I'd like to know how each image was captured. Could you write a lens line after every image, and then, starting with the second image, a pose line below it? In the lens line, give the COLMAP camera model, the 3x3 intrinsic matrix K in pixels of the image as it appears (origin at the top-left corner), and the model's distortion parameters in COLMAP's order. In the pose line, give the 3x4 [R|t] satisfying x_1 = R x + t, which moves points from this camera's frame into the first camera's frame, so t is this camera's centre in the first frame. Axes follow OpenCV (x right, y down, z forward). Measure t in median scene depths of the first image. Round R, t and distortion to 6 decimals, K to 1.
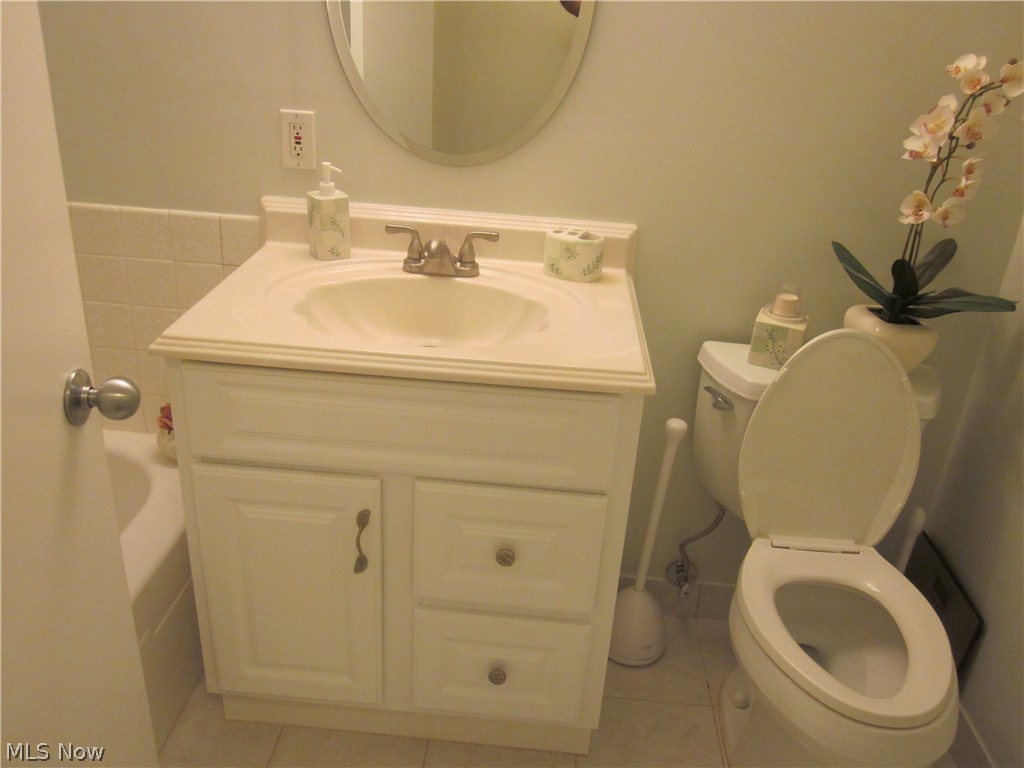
lens RADIAL K [[851.8, 0, 516.9], [0, 851.8, 385.1], [0, 0, 1]] dist [-0.047121, 0.020959]
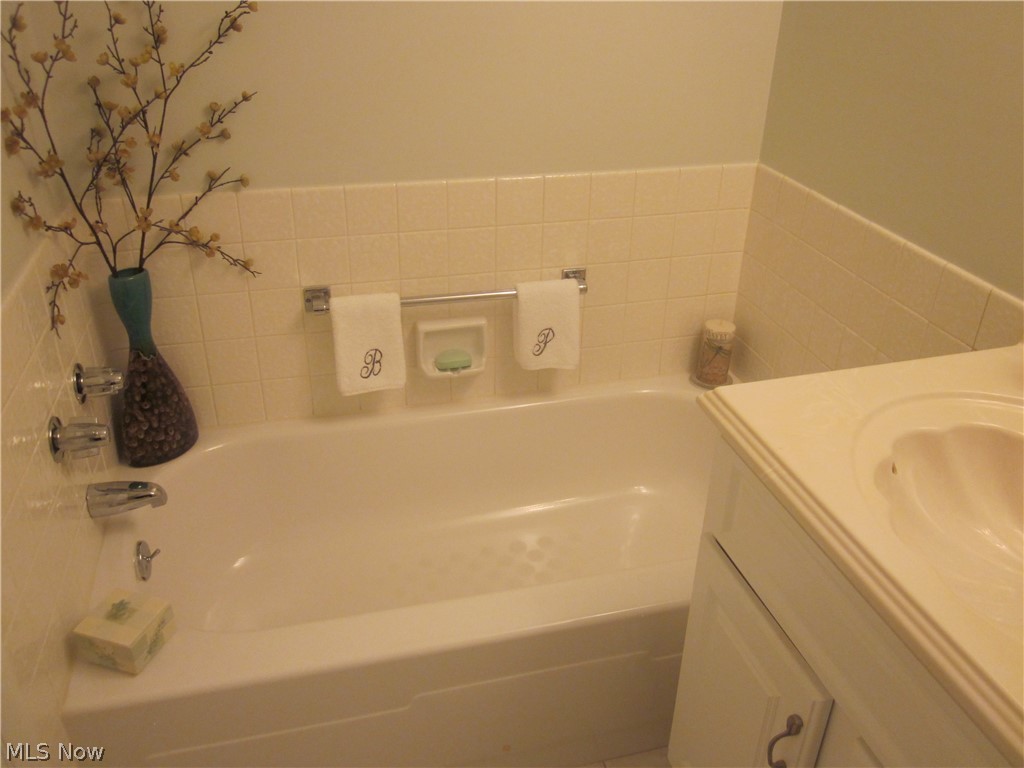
lens RADIAL K [[851.8, 0, 512.4], [0, 851.8, 383.1], [0, 0, 1]] dist [-0.047121, 0.020959]
pose [[0.307822, 0.408769, -0.859158, 0.209701], [-0.389234, 0.878086, 0.278319, -0.176154], [0.868183, 0.248741, 0.429401, 0.335962]]
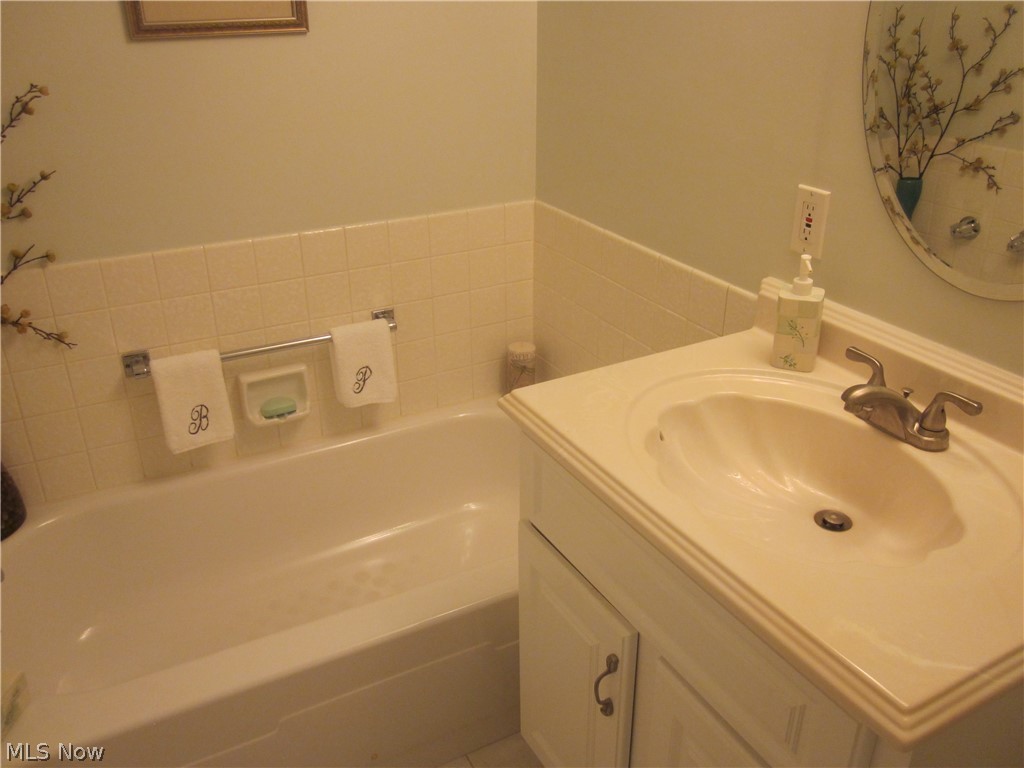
lens RADIAL K [[851.8, 0, 514.4], [0, 851.8, 387.0], [0, 0, 1]] dist [-0.047121, 0.020959]
pose [[0.522380, 0.313097, -0.793152, 0.308283], [-0.318430, 0.934488, 0.159167, -0.177998], [0.791026, 0.169418, 0.587857, 0.303562]]
